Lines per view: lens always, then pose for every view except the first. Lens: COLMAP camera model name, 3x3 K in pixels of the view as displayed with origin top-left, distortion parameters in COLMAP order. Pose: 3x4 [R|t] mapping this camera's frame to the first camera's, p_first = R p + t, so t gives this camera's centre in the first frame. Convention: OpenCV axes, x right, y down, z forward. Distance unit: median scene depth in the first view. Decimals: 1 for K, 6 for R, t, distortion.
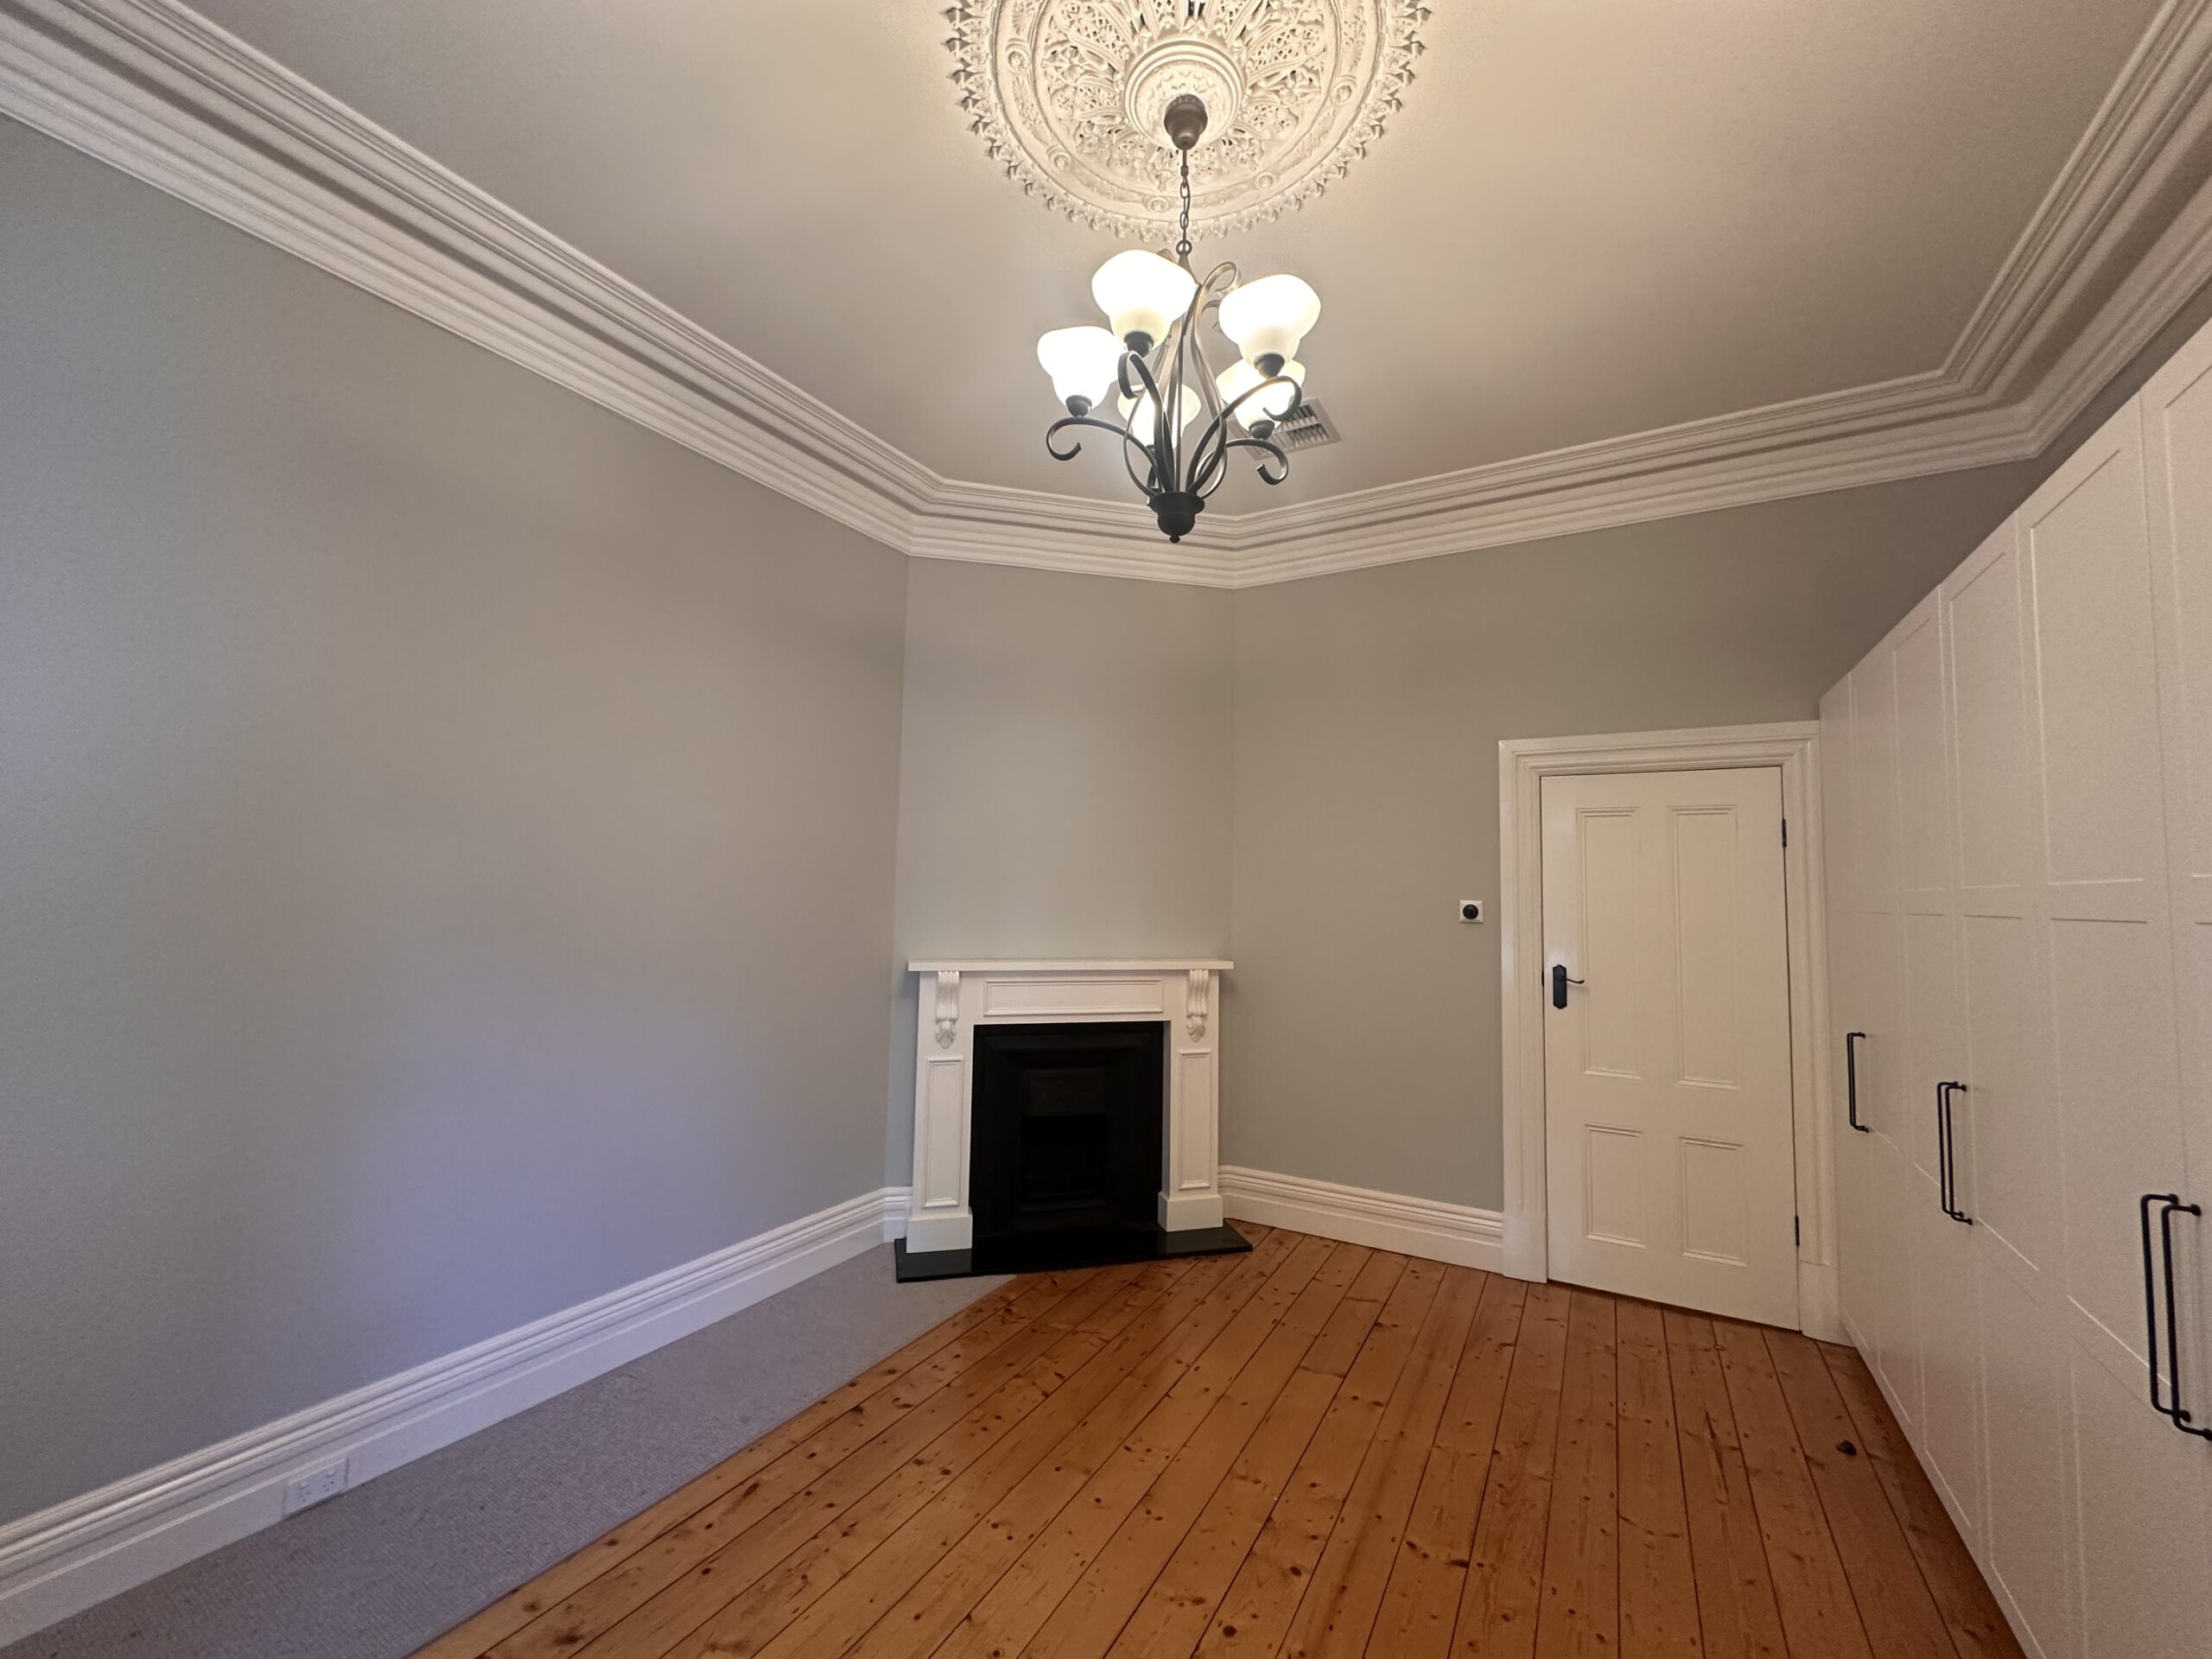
lens RADIAL K [[878.0, 0, 1097.5], [0, 878.0, 835.5], [0, 0, 1]] dist [-0.002573, 0.000984]
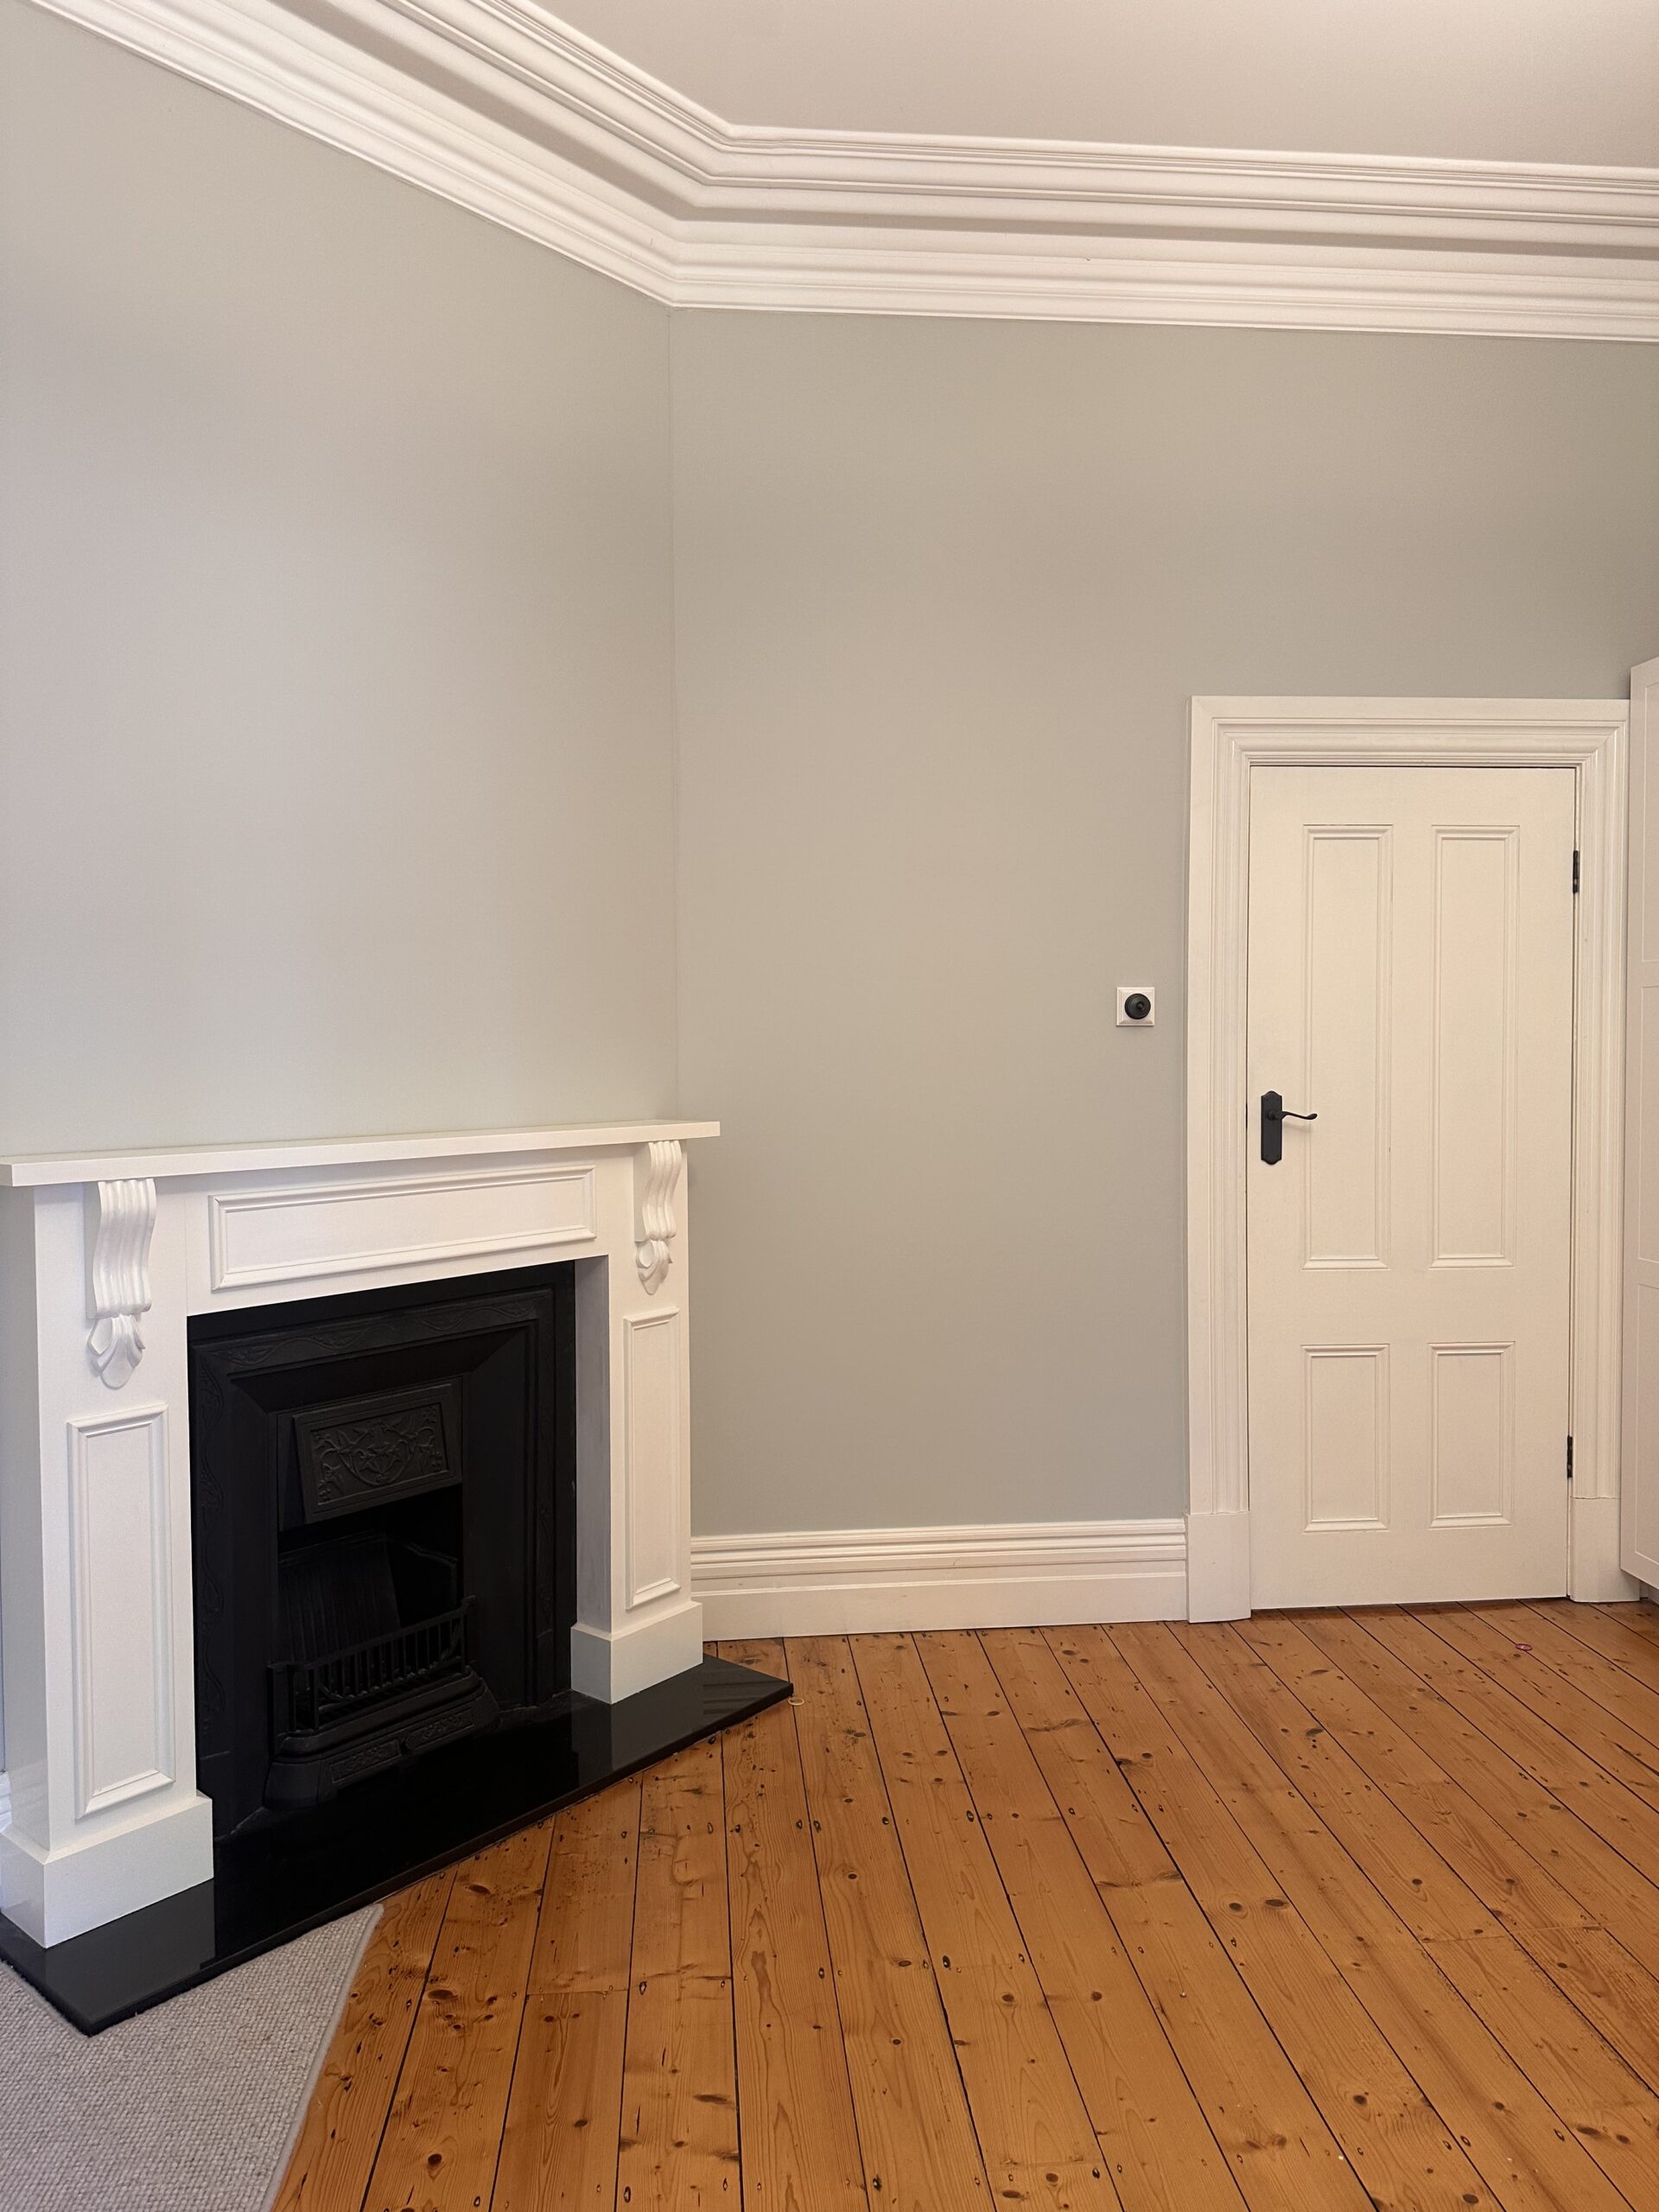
lens RADIAL K [[1559.4, 0, 847.7], [0, 1559.4, 1100.1], [0, 0, 1]] dist [0.038443, -0.035397]
pose [[0.815893, -0.043881, 0.576535, -0.301351], [-0.016511, 0.994941, 0.099092, 0.052045], [-0.577967, -0.090368, 0.811041, 0.300085]]
